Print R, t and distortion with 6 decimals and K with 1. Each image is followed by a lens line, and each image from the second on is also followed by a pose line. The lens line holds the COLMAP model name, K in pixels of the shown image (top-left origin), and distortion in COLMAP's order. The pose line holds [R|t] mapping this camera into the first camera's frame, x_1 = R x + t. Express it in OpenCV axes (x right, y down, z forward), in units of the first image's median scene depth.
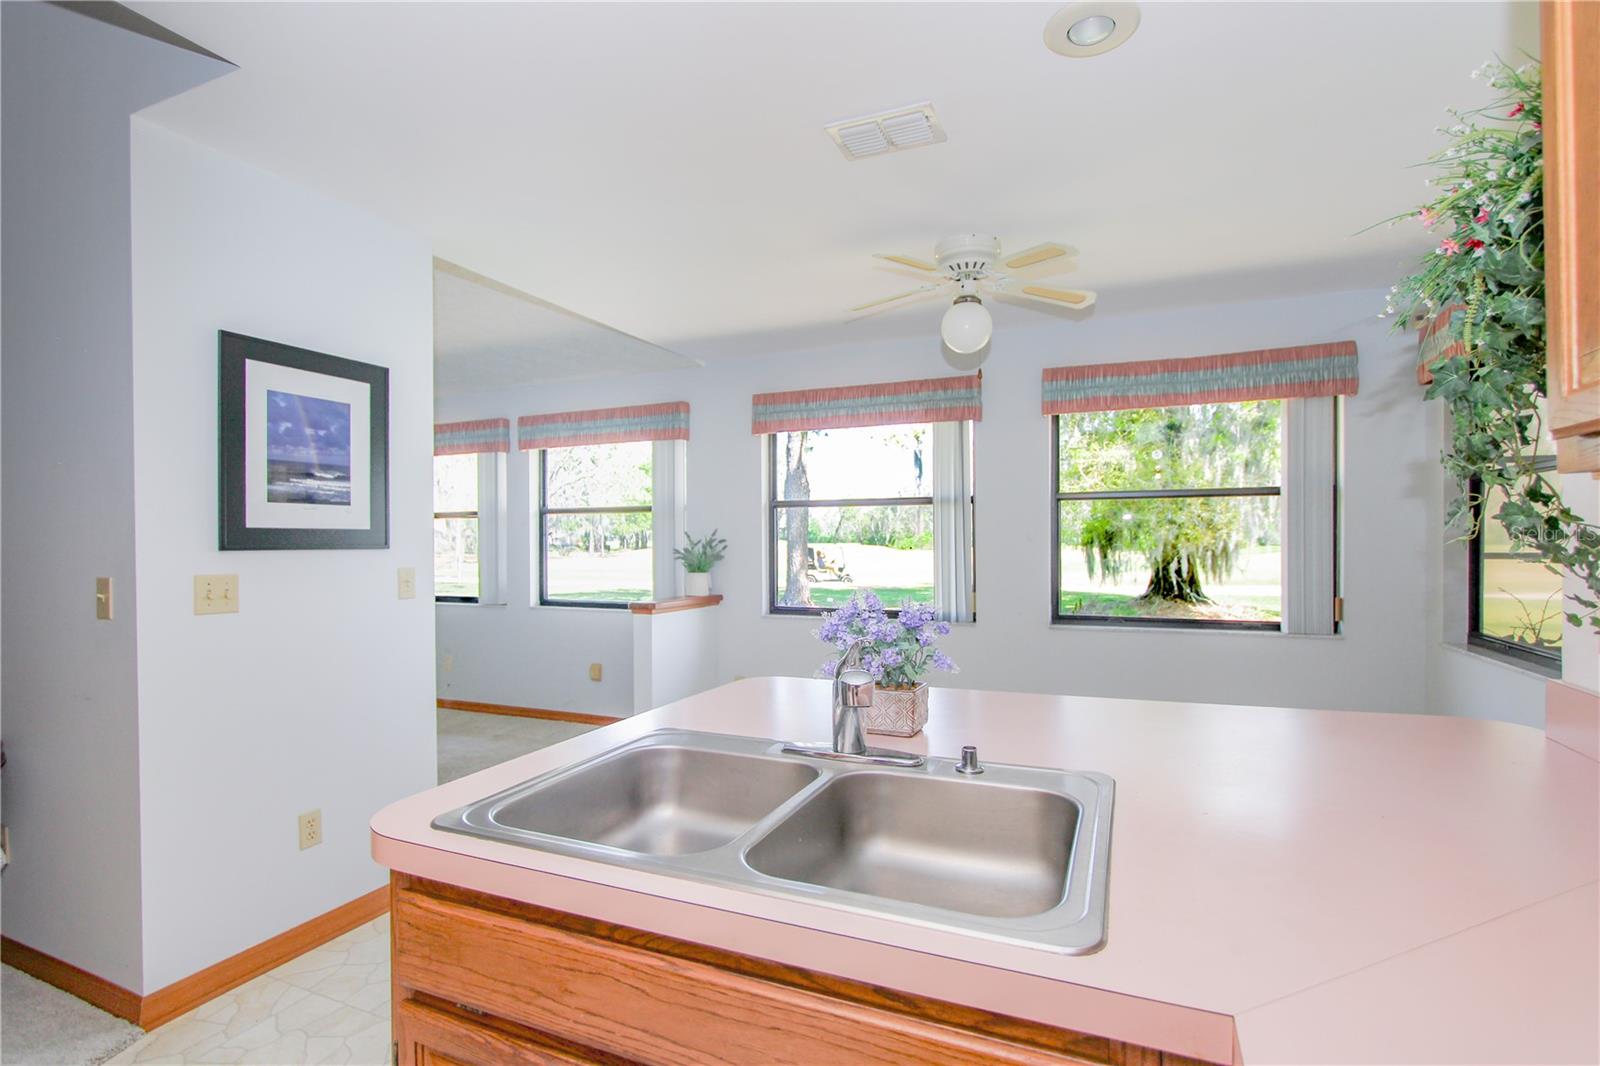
lens RADIAL K [[747.7, 0, 809.9], [0, 747.7, 540.6], [0, 0, 1]] dist [-0.004458, 0.000154]
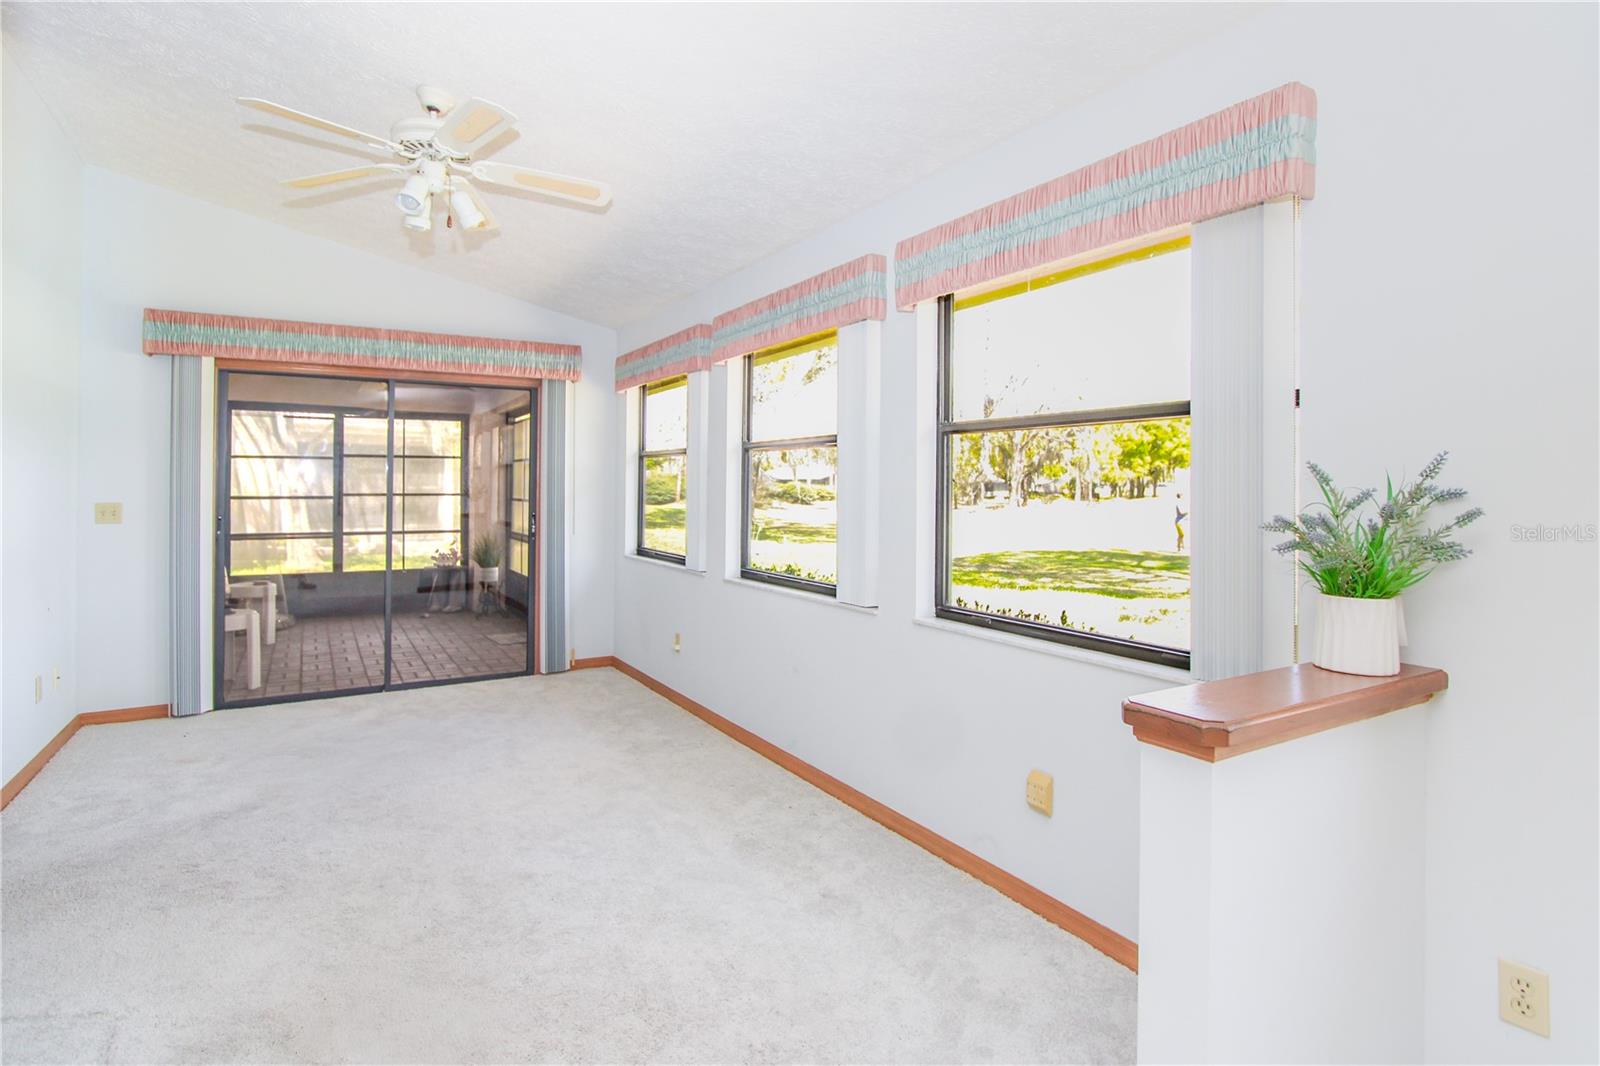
lens RADIAL K [[801.8, 0, 792.9], [0, 801.8, 484.4], [0, 0, 1]] dist [-0.007033, -0.000671]
pose [[0.809588, 0.008899, -0.586932, -0.146103], [-0.011022, 0.999939, -0.000042, -0.000846], [0.586896, 0.006503, 0.809636, 0.600256]]
